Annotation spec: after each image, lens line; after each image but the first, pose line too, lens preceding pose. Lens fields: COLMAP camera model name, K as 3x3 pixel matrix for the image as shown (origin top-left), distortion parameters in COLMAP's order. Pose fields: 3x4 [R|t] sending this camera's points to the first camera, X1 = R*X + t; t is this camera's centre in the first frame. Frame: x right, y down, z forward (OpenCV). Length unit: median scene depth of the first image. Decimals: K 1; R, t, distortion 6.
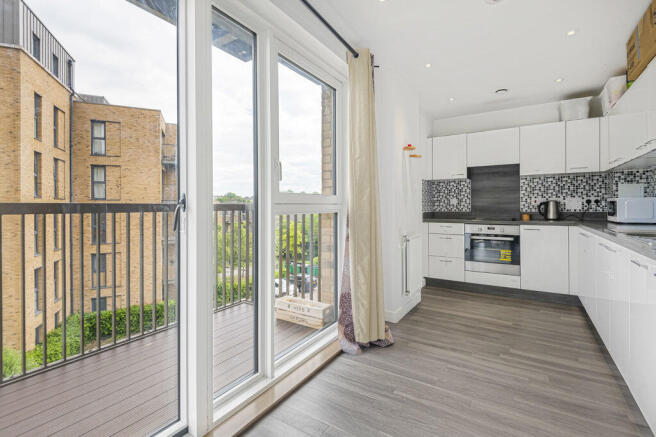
lens RADIAL K [[309.9, 0, 338.8], [0, 309.9, 207.1], [0, 0, 1]] dist [0.029452, -0.006405]
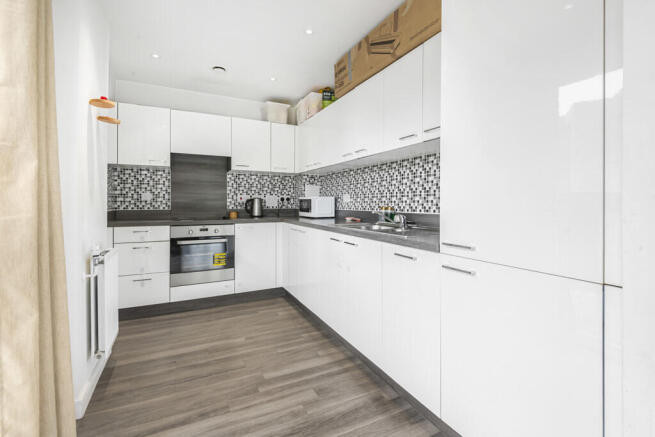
lens RADIAL K [[309.4, 0, 337.5], [0, 309.4, 203.2], [0, 0, 1]] dist [0.029452, -0.006405]
pose [[0.516404, 0.004876, 0.856331, -0.045927], [-0.003854, 0.999987, -0.003370, -0.001259], [-0.856337, -0.001560, 0.516416, 0.276708]]
